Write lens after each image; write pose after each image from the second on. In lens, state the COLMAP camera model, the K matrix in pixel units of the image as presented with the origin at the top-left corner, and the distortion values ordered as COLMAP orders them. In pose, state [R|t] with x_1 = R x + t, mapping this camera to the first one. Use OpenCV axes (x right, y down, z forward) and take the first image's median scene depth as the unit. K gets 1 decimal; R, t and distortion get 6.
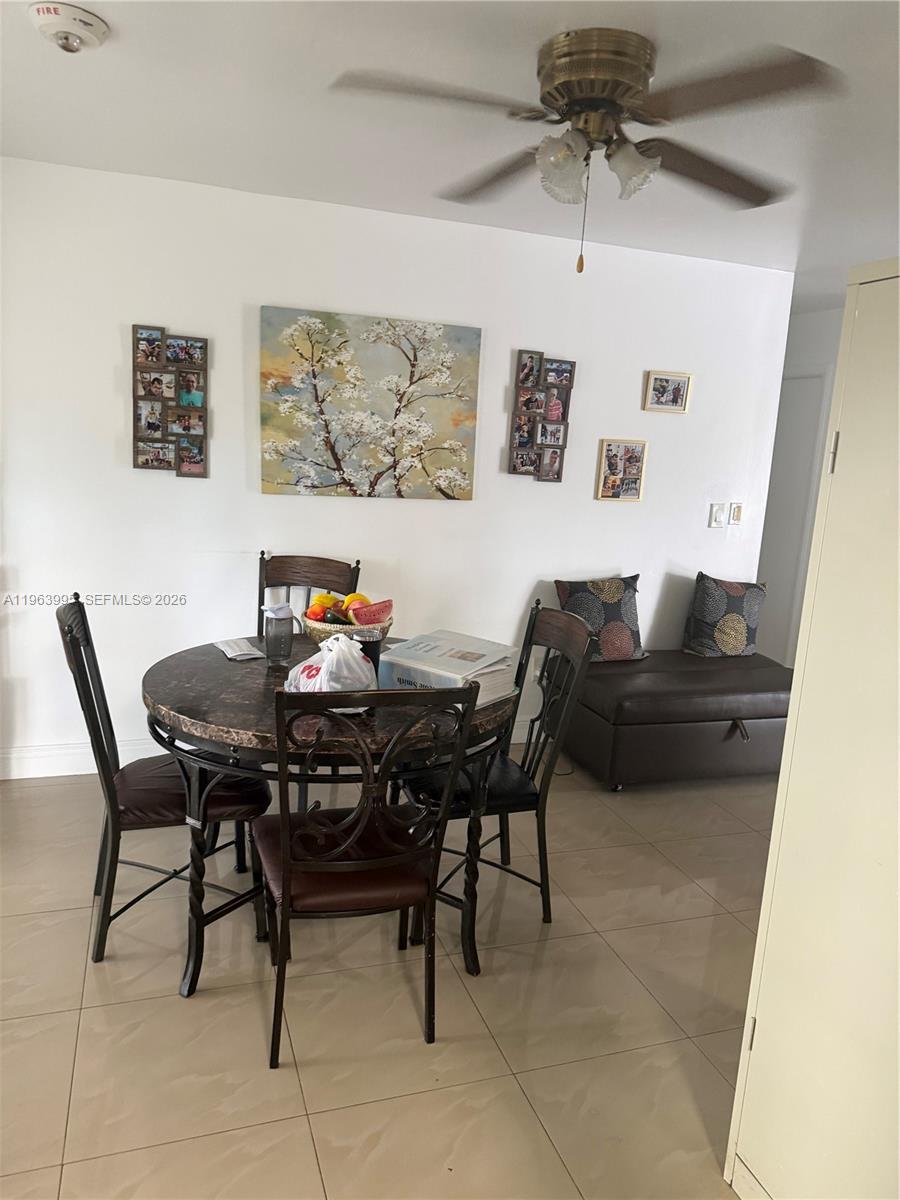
lens RADIAL K [[846.0, 0, 460.2], [0, 846.0, 604.0], [0, 0, 1]] dist [0.157025, -0.345709]
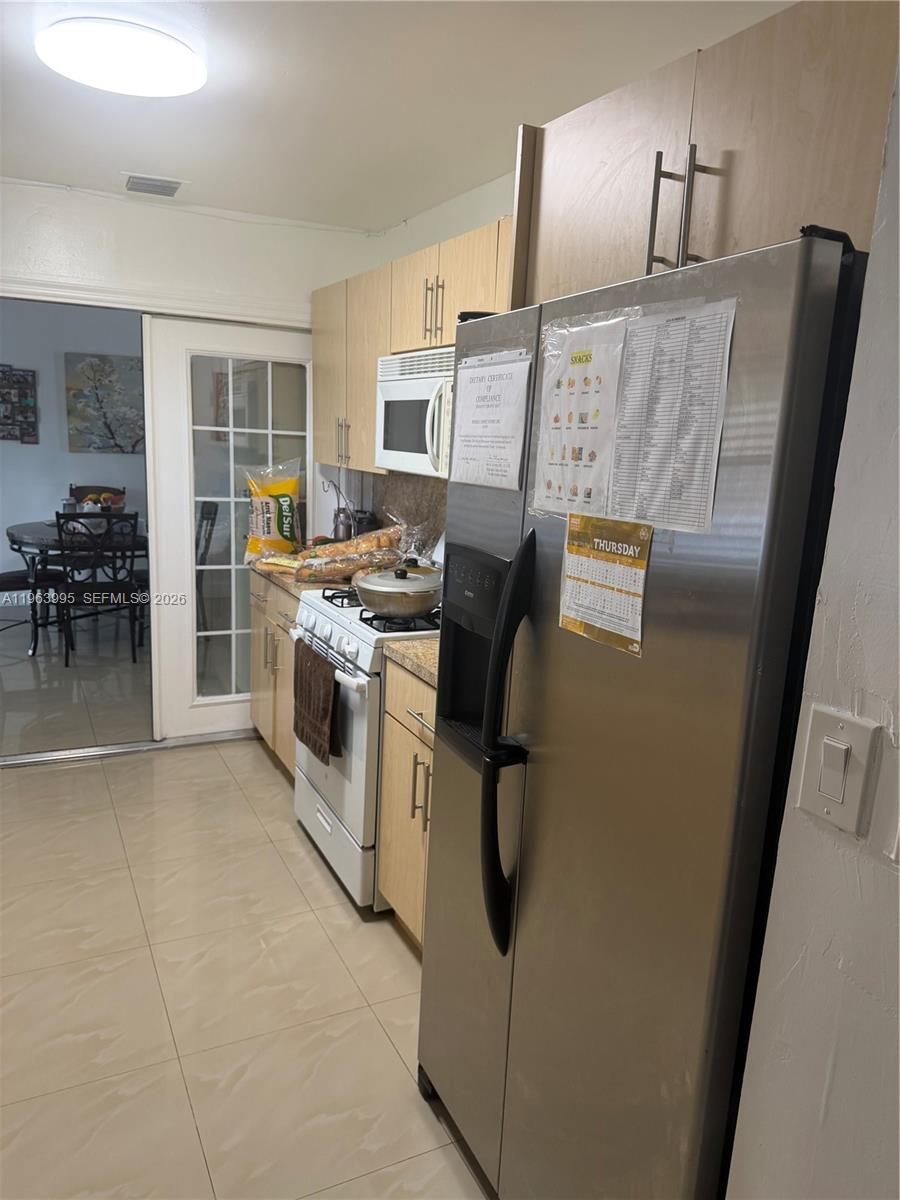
lens RADIAL K [[853.6, 0, 419.9], [0, 853.6, 588.0], [0, 0, 1]] dist [0.079361, -0.097460]
pose [[0.994774, -0.037217, 0.095075, 0.346444], [0.037280, 0.999304, 0.001113, 0.197731], [-0.095051, 0.002437, 0.995469, -0.967290]]
